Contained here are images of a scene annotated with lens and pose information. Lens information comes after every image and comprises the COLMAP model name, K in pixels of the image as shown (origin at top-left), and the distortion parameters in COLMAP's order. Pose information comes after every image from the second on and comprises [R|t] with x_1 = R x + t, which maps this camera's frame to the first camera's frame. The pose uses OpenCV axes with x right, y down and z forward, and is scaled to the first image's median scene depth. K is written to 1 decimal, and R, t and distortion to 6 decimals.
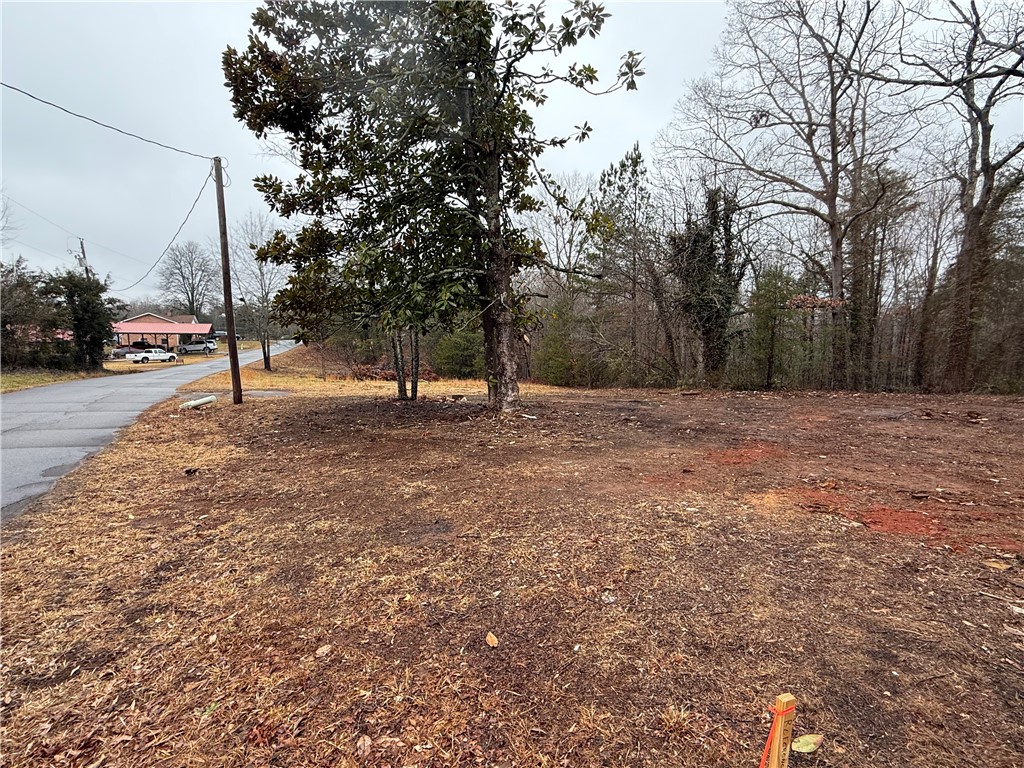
lens RADIAL K [[469.9, 0, 504.5], [0, 469.9, 381.2], [0, 0, 1]] dist [-0.002512, -0.000577]
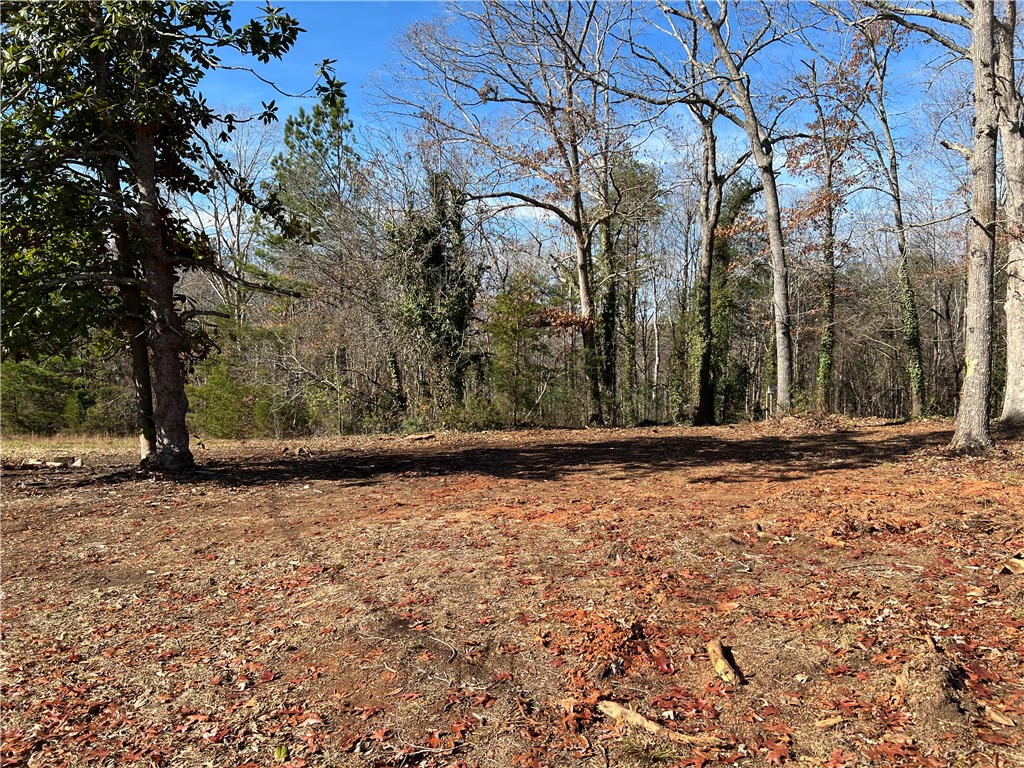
lens RADIAL K [[773.7, 0, 516.2], [0, 773.7, 382.5], [0, 0, 1]] dist [0.050077, -0.050072]
pose [[0.884530, -0.013252, 0.466294, -0.040058], [0.042292, 0.997758, -0.051870, 0.006804], [-0.464561, 0.065601, 0.883108, -0.157461]]
